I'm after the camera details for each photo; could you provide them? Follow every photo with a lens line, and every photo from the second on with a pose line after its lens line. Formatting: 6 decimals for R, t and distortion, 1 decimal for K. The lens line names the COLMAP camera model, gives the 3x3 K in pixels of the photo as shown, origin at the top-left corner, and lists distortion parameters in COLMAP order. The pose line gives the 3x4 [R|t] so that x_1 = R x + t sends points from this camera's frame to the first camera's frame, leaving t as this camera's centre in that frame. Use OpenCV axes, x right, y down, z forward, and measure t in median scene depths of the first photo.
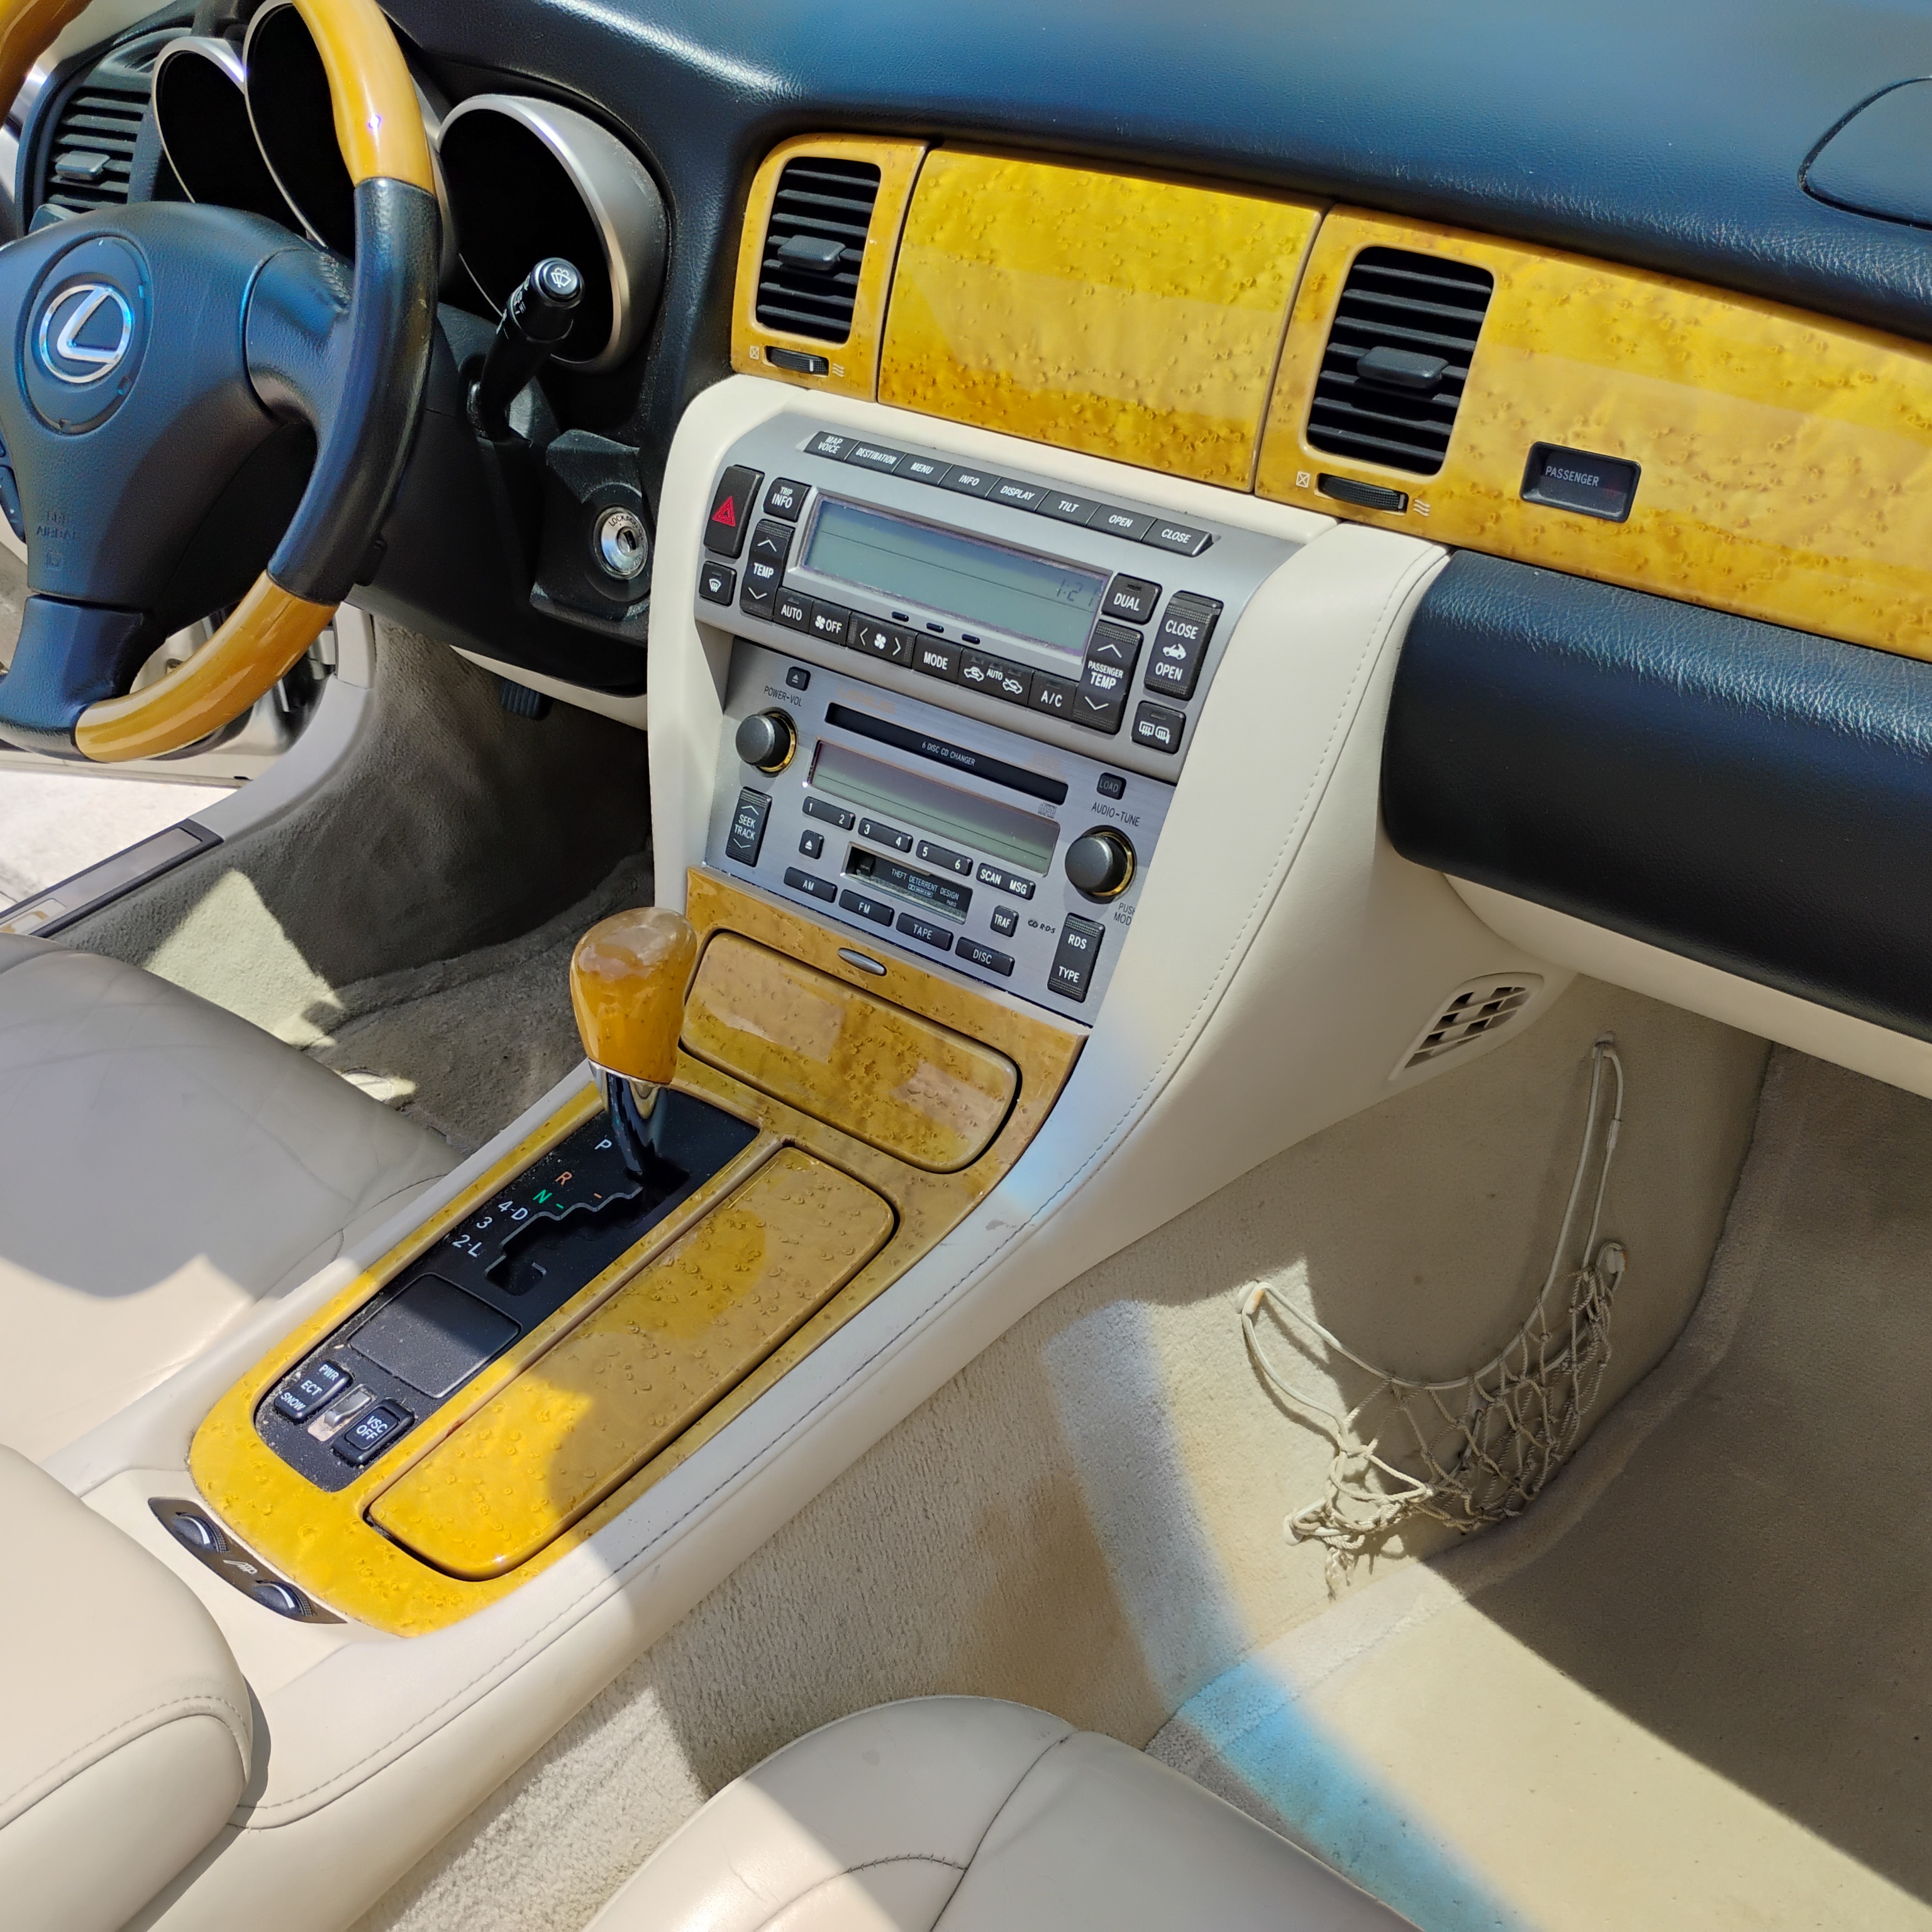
lens RADIAL K [[2034.7, 0, 966.0], [0, 2034.7, 966.0], [0, 0, 1]] dist [0.021431, -0.001441]
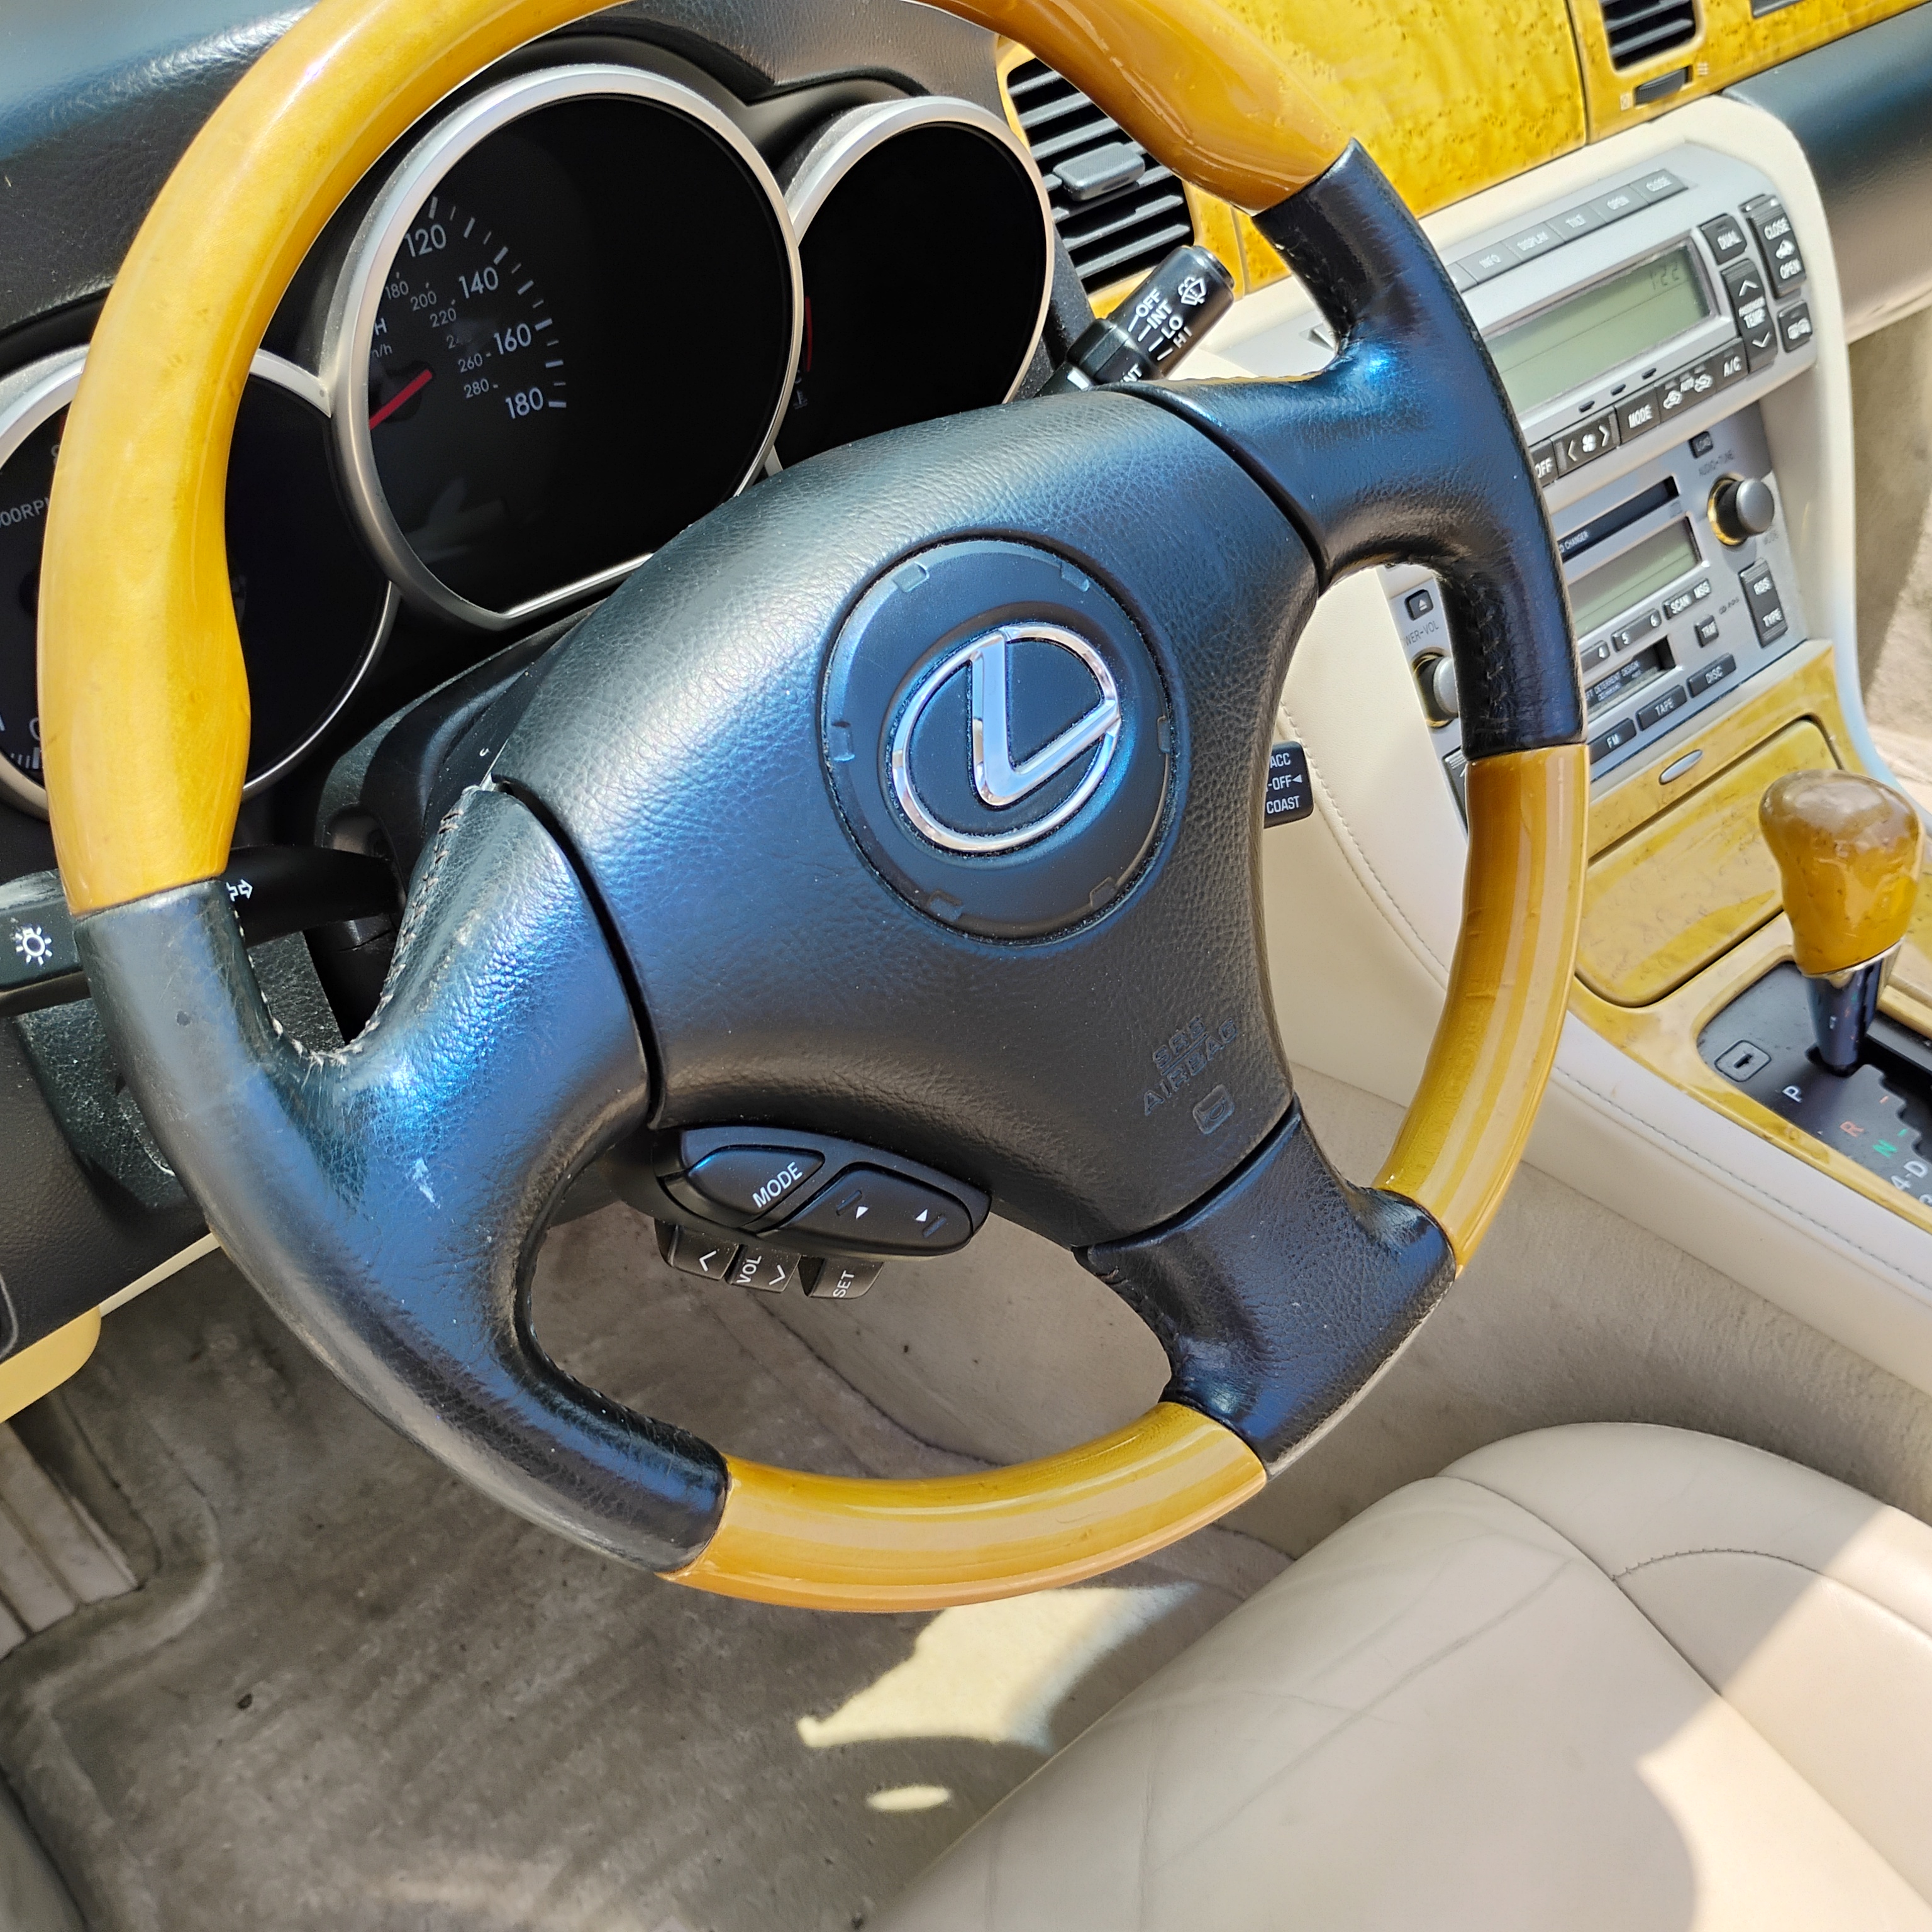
lens RADIAL K [[2193.8, 0, 966.0], [0, 2193.8, 966.0], [0, 0, 1]] dist [0.048211, -0.054912]
pose [[0.182525, -0.582481, 0.792087, -0.972292], [0.615542, 0.695901, 0.369905, -0.517614], [-0.766676, 0.420046, 0.485560, 0.835331]]
